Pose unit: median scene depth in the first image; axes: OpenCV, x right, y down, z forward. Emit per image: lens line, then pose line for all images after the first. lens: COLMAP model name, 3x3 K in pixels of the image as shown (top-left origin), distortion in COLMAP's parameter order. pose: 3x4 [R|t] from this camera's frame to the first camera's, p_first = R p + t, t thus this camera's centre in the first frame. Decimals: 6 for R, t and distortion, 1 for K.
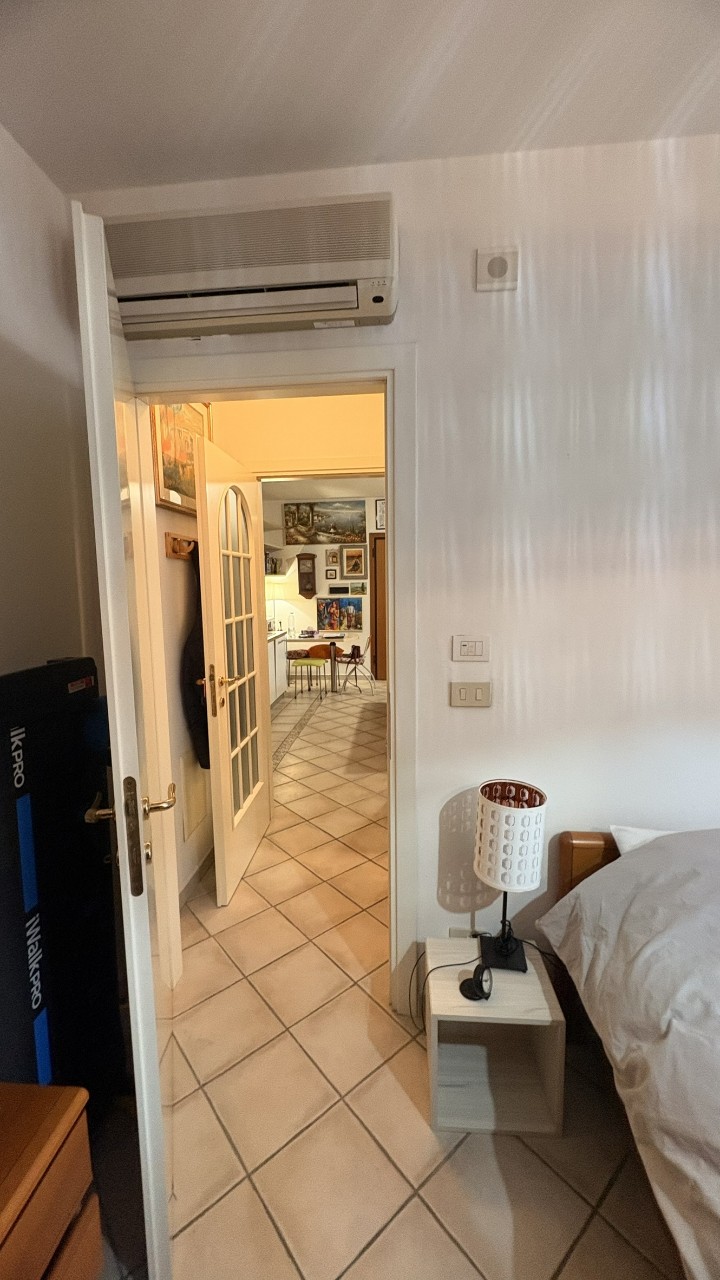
lens RADIAL K [[511.6, 0, 360.8], [0, 511.6, 643.3], [0, 0, 1]] dist [-0.001175, 0.000120]
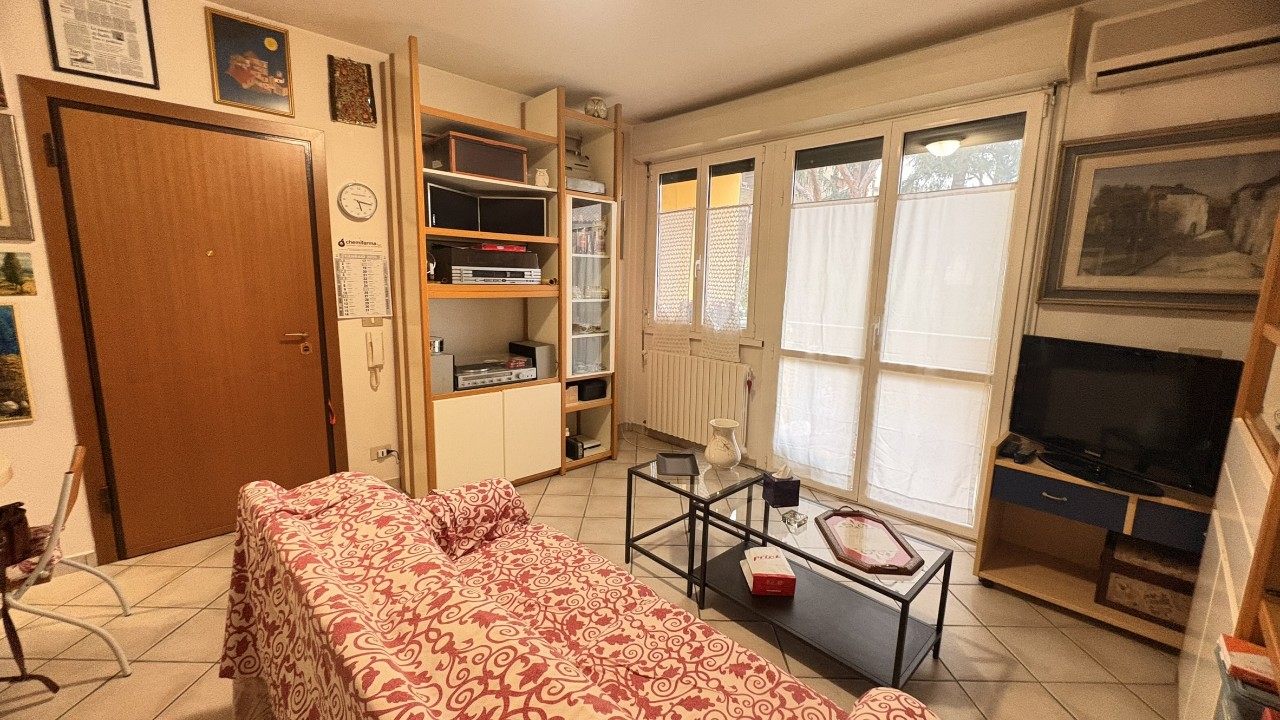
lens RADIAL K [[511.6, 0, 637.7], [0, 511.6, 361.3], [0, 0, 1]] dist [-0.001175, 0.000120]
pose [[0.651006, -0.094852, 0.753123, 0.011954], [0.055736, 0.995457, 0.077194, -0.061618], [-0.757024, -0.008278, 0.653335, 0.557511]]
